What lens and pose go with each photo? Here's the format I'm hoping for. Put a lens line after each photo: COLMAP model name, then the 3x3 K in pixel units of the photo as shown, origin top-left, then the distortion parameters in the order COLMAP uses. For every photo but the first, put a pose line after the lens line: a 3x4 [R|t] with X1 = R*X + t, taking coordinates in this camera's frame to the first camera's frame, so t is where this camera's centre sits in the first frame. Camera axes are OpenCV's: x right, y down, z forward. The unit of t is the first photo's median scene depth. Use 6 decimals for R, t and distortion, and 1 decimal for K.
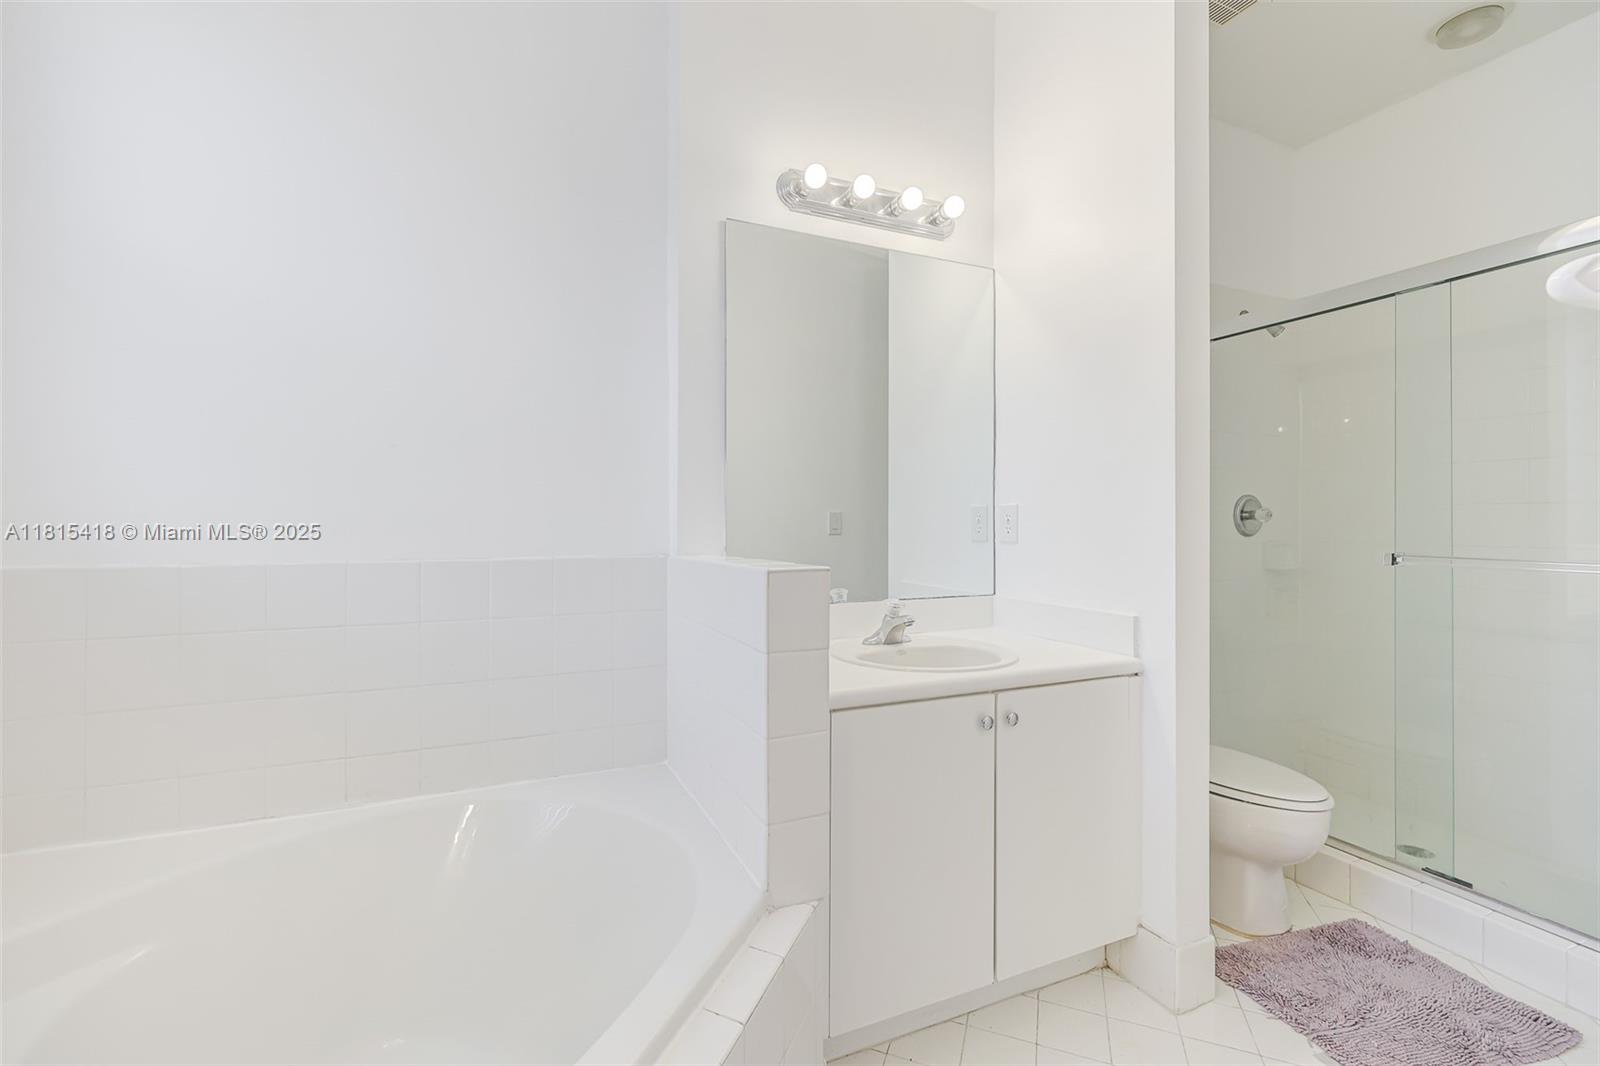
lens RADIAL K [[676.9, 0, 795.7], [0, 676.9, 520.9], [0, 0, 1]] dist [-0.000963, 0.000363]
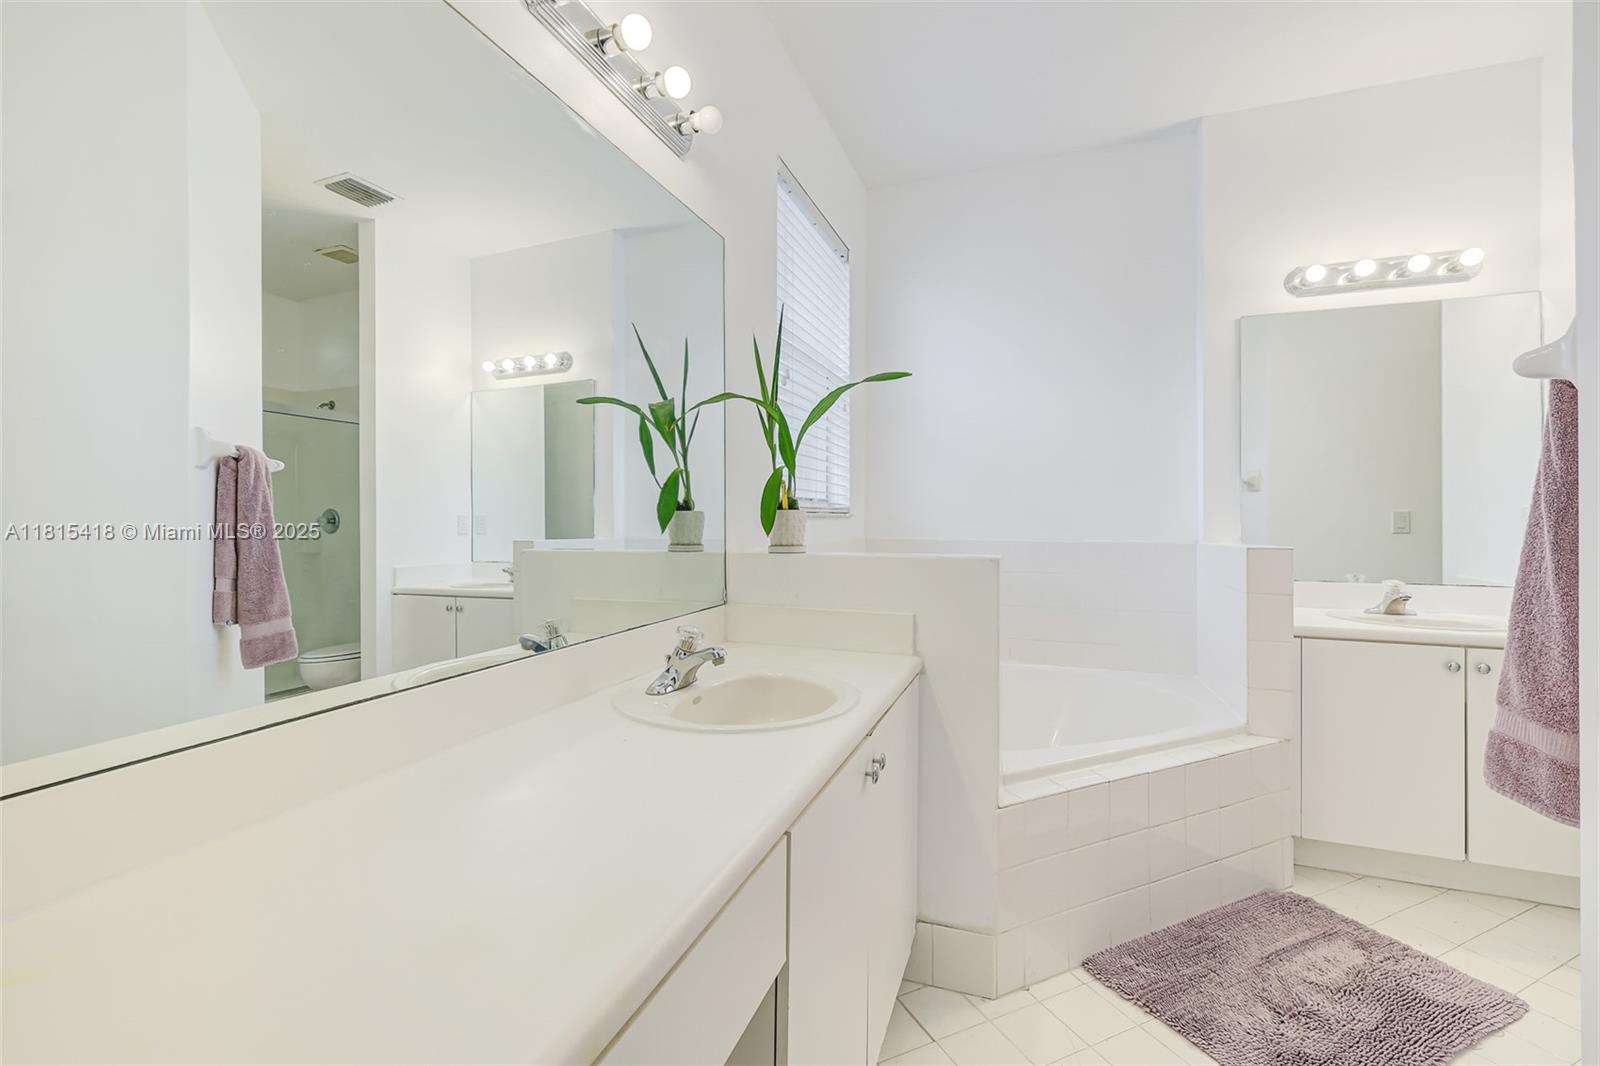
lens RADIAL K [[676.9, 0, 781.4], [0, 676.9, 505.7], [0, 0, 1]] dist [-0.000963, 0.000363]
pose [[0.701312, -0.009610, -0.712790, 0.245223], [-0.003246, 0.999856, -0.016674, -0.002618], [0.712847, 0.014008, 0.701179, -0.754602]]
